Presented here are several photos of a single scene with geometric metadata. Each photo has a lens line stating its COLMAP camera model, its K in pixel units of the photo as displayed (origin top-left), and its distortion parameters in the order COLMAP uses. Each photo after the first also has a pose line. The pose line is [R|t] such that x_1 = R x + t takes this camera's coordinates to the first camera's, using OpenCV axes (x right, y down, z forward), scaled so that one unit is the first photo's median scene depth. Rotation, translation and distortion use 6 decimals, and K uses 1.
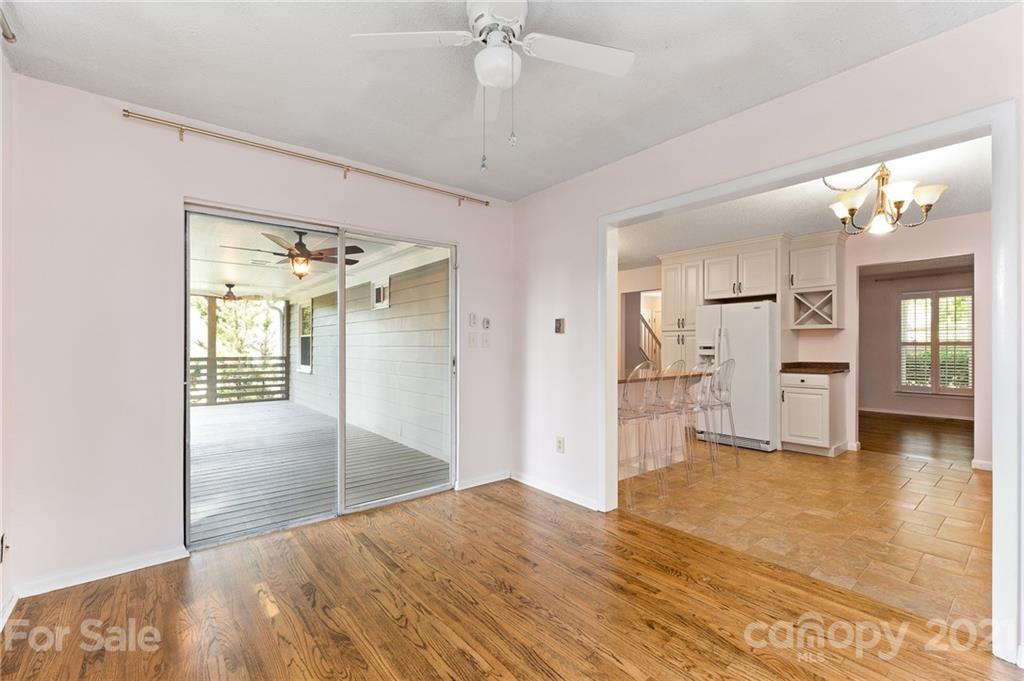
lens RADIAL K [[436.0, 0, 481.7], [0, 436.0, 343.7], [0, 0, 1]] dist [0.000533, 0.000291]
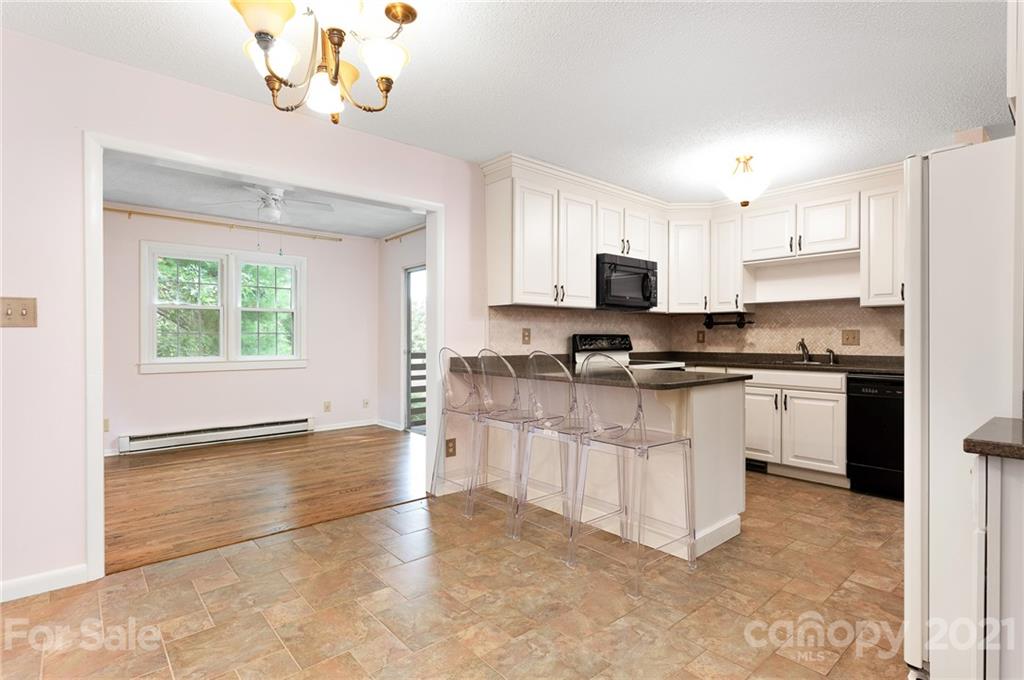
lens RADIAL K [[502.2, 0, 548.2], [0, 502.2, 340.1], [0, 0, 1]] dist [-0.002208, -0.000306]
pose [[0.097243, -0.000315, -0.995261, 0.921661], [0.003694, 0.999993, 0.000045, 0.017766], [0.995254, -0.003680, 0.097244, 0.721071]]
